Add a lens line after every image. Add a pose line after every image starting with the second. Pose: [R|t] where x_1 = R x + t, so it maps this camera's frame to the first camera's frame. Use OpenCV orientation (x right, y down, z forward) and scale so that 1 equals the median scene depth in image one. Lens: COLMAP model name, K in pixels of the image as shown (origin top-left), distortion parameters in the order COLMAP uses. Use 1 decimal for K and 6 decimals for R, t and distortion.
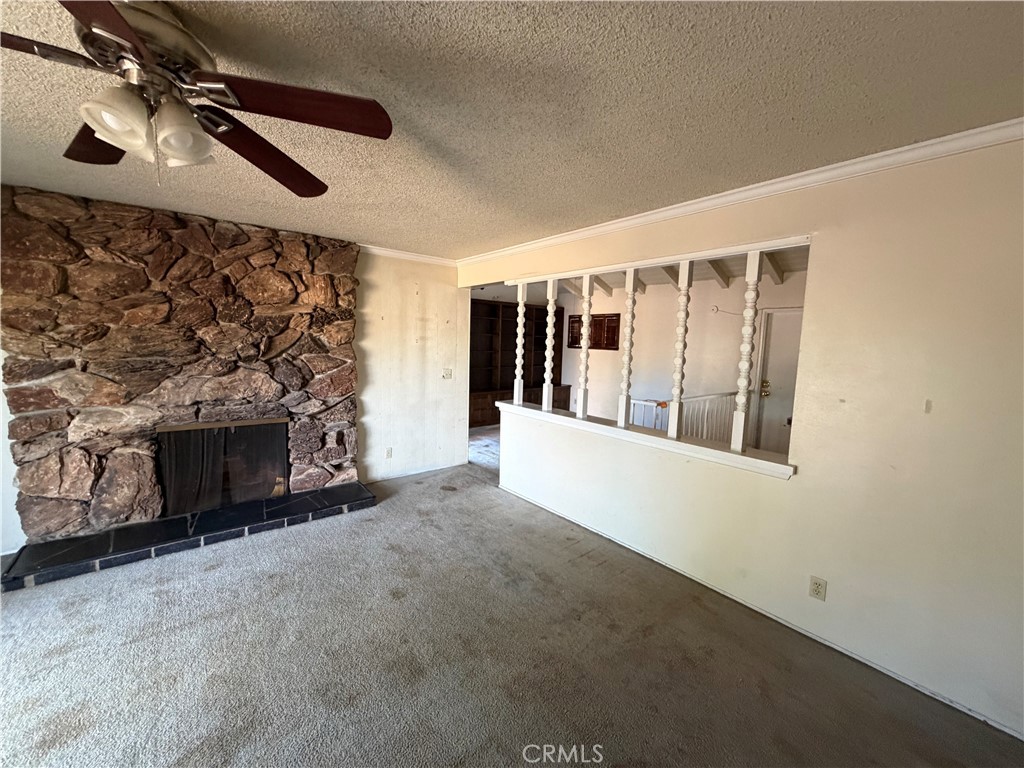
lens RADIAL K [[408.0, 0, 508.5], [0, 408.0, 385.2], [0, 0, 1]] dist [-0.000501, 0.000392]
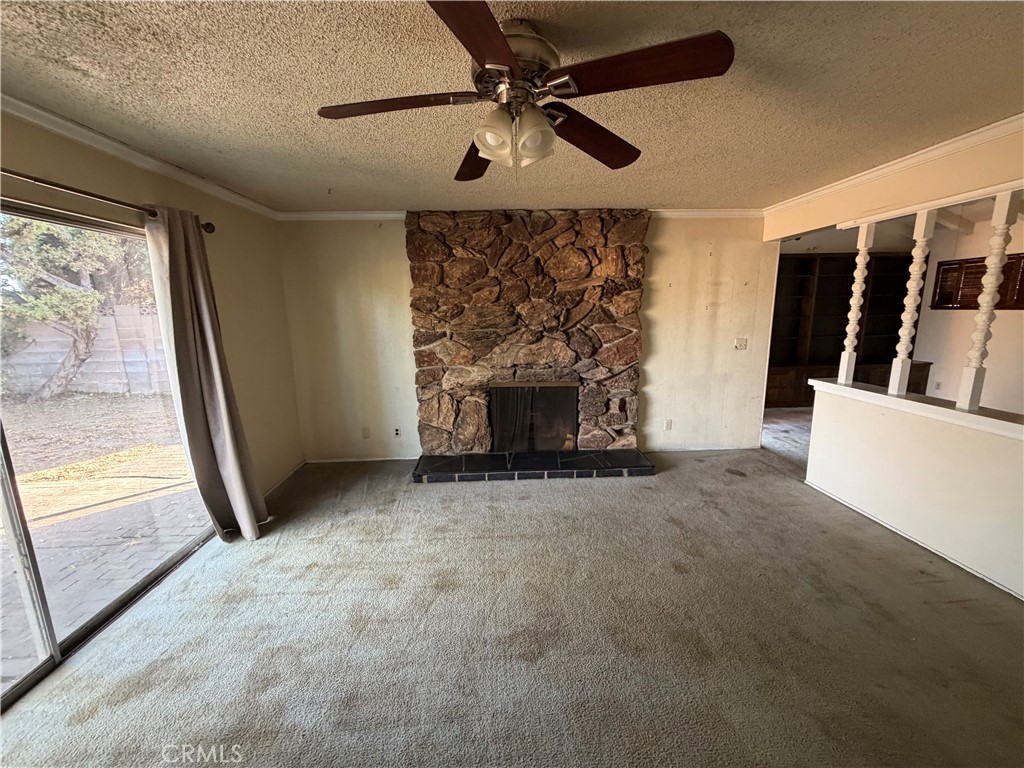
lens RADIAL K [[408.0, 0, 509.6], [0, 408.0, 385.6], [0, 0, 1]] dist [-0.000501, 0.000392]
pose [[0.804314, 0.068499, -0.590244, -0.038899], [-0.025549, 0.996401, 0.080820, 0.004127], [0.593656, -0.049925, 0.803169, -0.007273]]
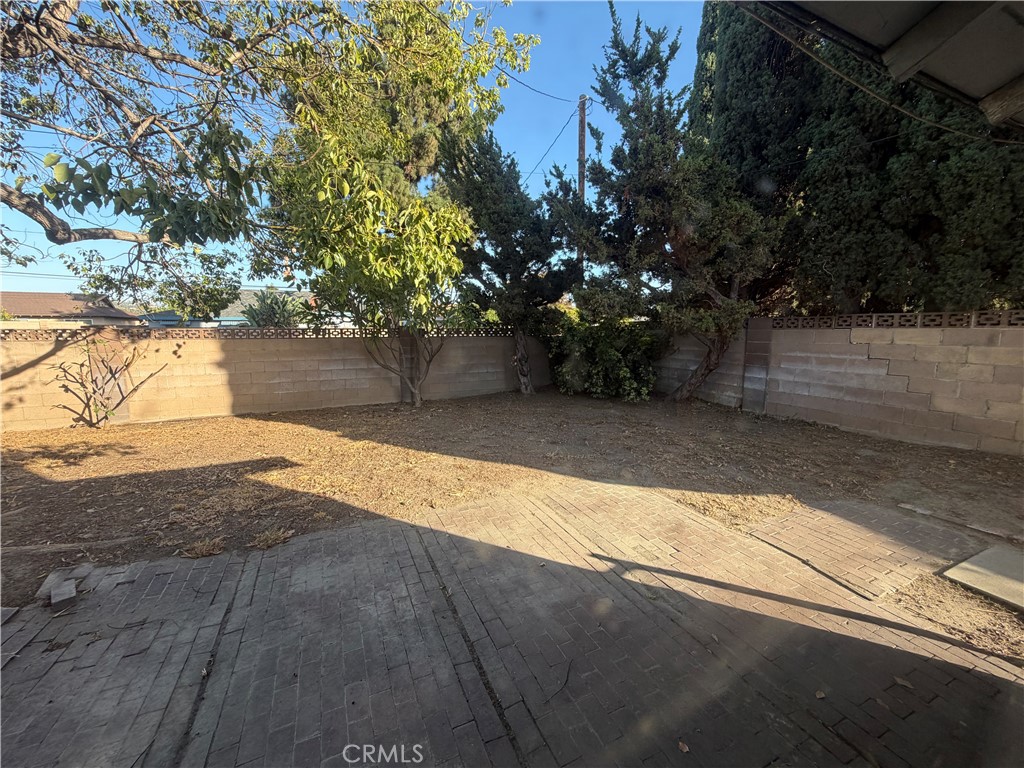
lens RADIAL K [[408.0, 0, 507.2], [0, 408.0, 384.5], [0, 0, 1]] dist [-0.000501, 0.000392]
pose [[-0.256887, 0.105219, -0.960697, -0.696328], [-0.113791, 0.983848, 0.138182, -0.004006], [0.959719, 0.144816, -0.240765, -0.130349]]
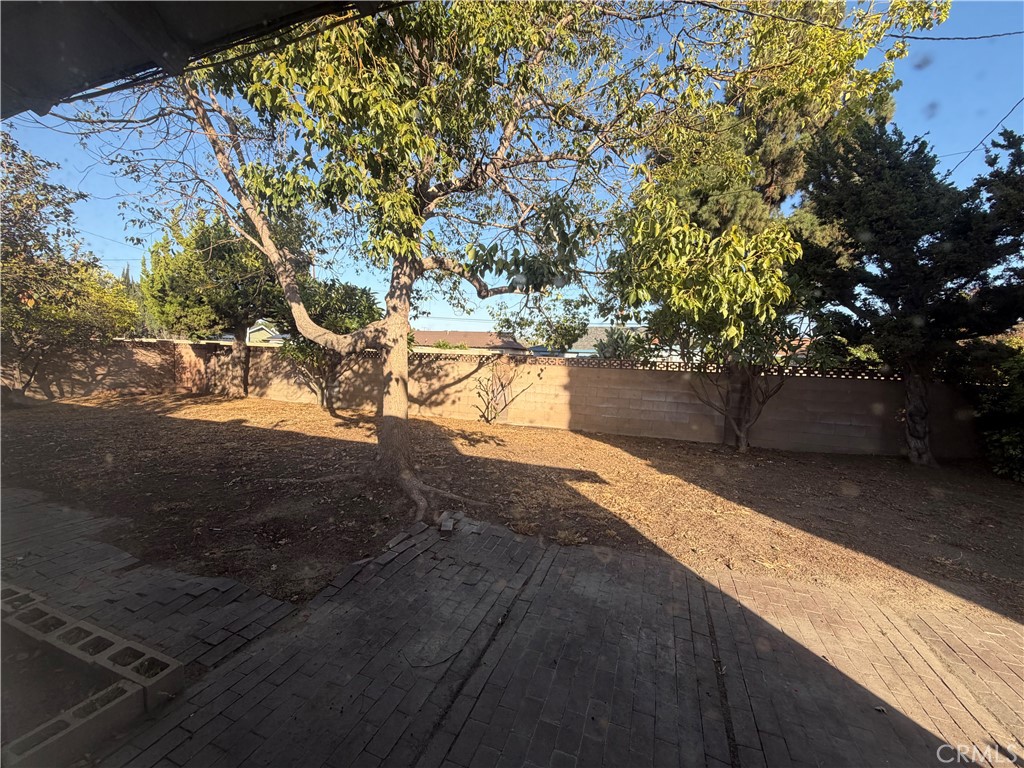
lens RADIAL K [[408.0, 0, 510.1], [0, 408.0, 385.5], [0, 0, 1]] dist [-0.000501, 0.000392]
pose [[-0.860363, -0.023028, -0.509162, -0.729385], [-0.116540, 0.981402, 0.152539, -0.008551], [0.496180, 0.190577, -0.847046, -0.063008]]
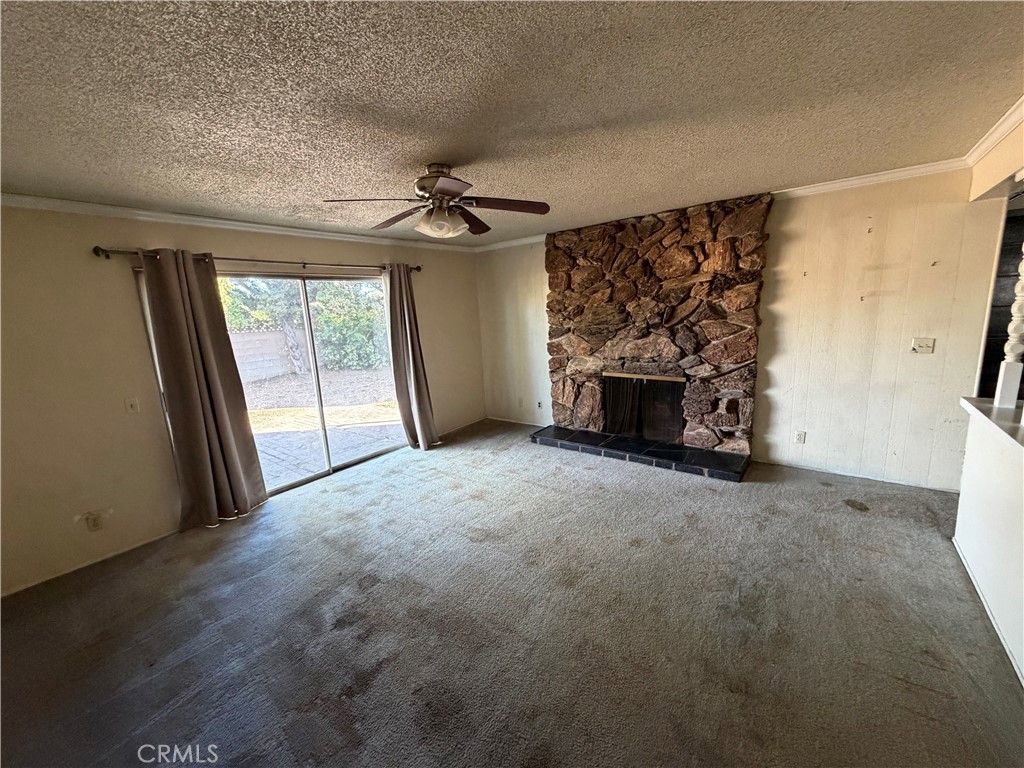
lens RADIAL K [[408.0, 0, 511.1], [0, 408.0, 386.3], [0, 0, 1]] dist [-0.000501, 0.000392]
pose [[0.225148, 0.140601, -0.964126, 0.482891], [-0.046429, 0.989957, 0.133525, -0.028374], [0.973218, 0.014700, 0.229415, 0.302367]]
